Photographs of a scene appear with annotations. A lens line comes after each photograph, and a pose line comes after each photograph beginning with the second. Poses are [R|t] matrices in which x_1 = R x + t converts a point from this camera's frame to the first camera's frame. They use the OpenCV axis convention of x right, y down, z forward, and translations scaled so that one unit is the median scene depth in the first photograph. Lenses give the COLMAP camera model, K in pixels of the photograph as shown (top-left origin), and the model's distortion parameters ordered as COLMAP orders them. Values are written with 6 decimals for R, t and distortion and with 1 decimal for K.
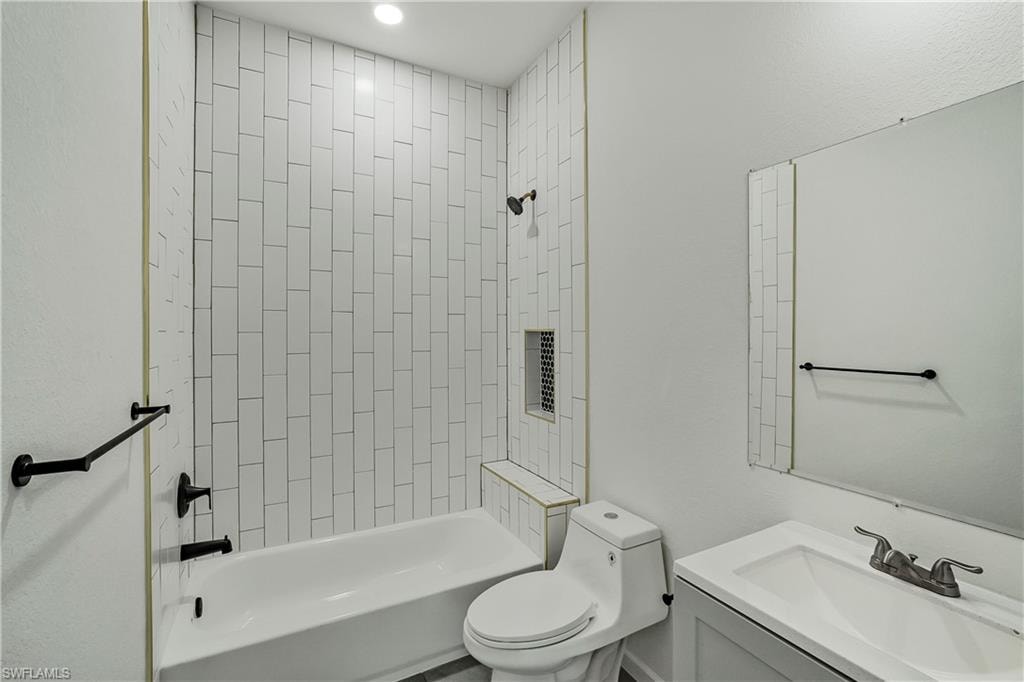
lens RADIAL K [[429.7, 0, 508.7], [0, 429.7, 349.8], [0, 0, 1]] dist [-0.050041, 0.010715]
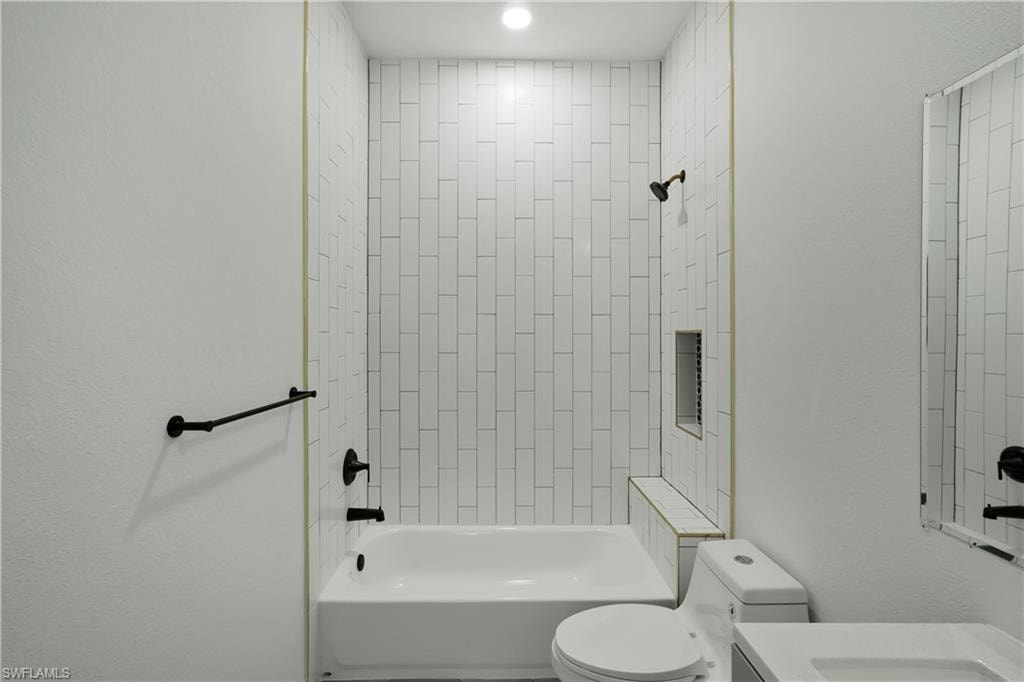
lens RADIAL K [[450.1, 0, 511.7], [0, 450.1, 352.5], [0, 0, 1]] dist [-0.041089, 0.011829]
pose [[0.893106, 0.019071, -0.449442, 0.178070], [-0.019419, 0.999804, 0.003838, 0.000469], [0.449427, 0.005300, 0.893301, 0.037759]]
